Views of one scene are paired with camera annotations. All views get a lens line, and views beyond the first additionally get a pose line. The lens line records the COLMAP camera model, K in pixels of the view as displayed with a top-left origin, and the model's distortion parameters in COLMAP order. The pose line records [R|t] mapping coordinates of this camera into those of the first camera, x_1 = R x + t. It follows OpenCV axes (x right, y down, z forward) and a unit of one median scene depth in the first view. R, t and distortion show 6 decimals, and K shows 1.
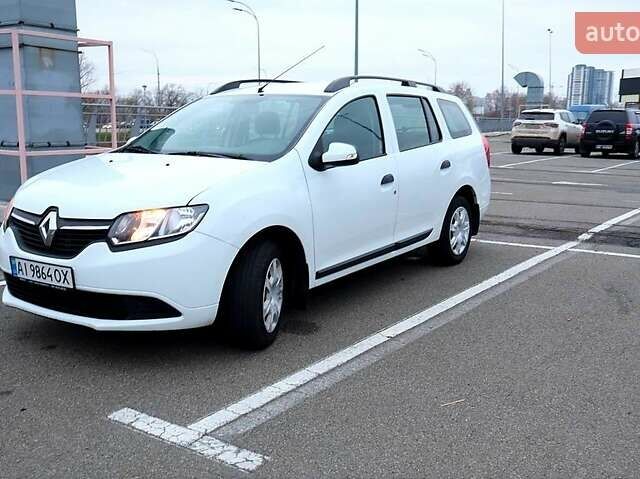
lens RADIAL K [[705.7, 0, 320.1], [0, 705.7, 261.4], [0, 0, 1]] dist [0.018031, 0.015136]
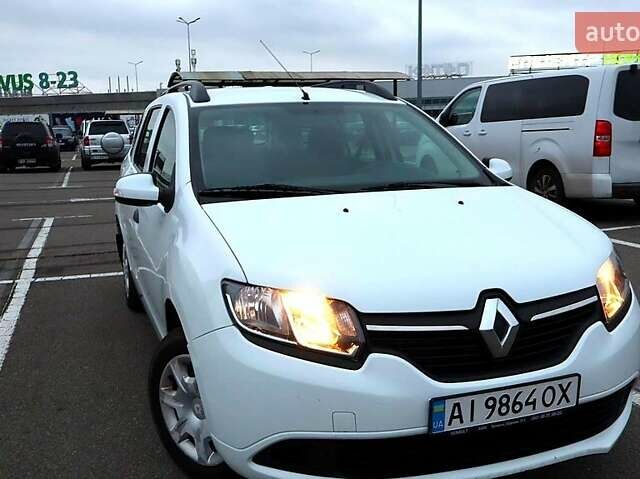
lens RADIAL K [[710.8, 0, 340.7], [0, 710.8, 258.9], [0, 0, 1]] dist [0.001728, -0.019321]
pose [[0.563335, -0.169726, 0.808608, -0.802016], [0.185790, 0.979631, 0.076189, -0.148946], [-0.805069, 0.107311, 0.583394, 0.655883]]
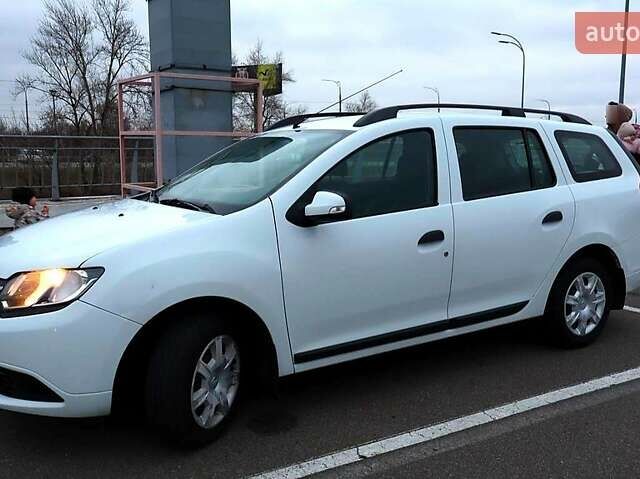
lens RADIAL K [[683.7, 0, 319.9], [0, 683.7, 258.6], [0, 0, 1]] dist [0.010856, 0.006987]
pose [[0.918898, 0.052811, -0.390943, 0.311976], [-0.070078, 0.997090, -0.030023, -0.070730], [0.388220, 0.054985, 0.919925, 0.308900]]
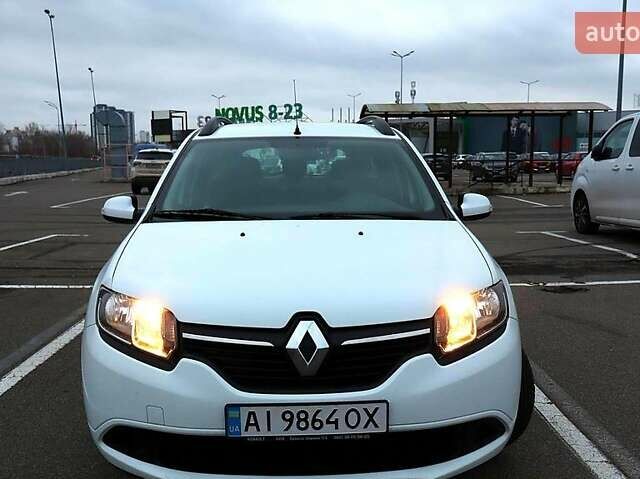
lens RADIAL K [[710.8, 0, 340.7], [0, 710.8, 258.9], [0, 0, 1]] dist [0.001728, -0.019321]
pose [[0.787389, -0.095755, 0.608975, -0.641211], [0.130030, 0.991435, -0.012232, -0.098707], [-0.602587, 0.088817, 0.793095, 0.409996]]
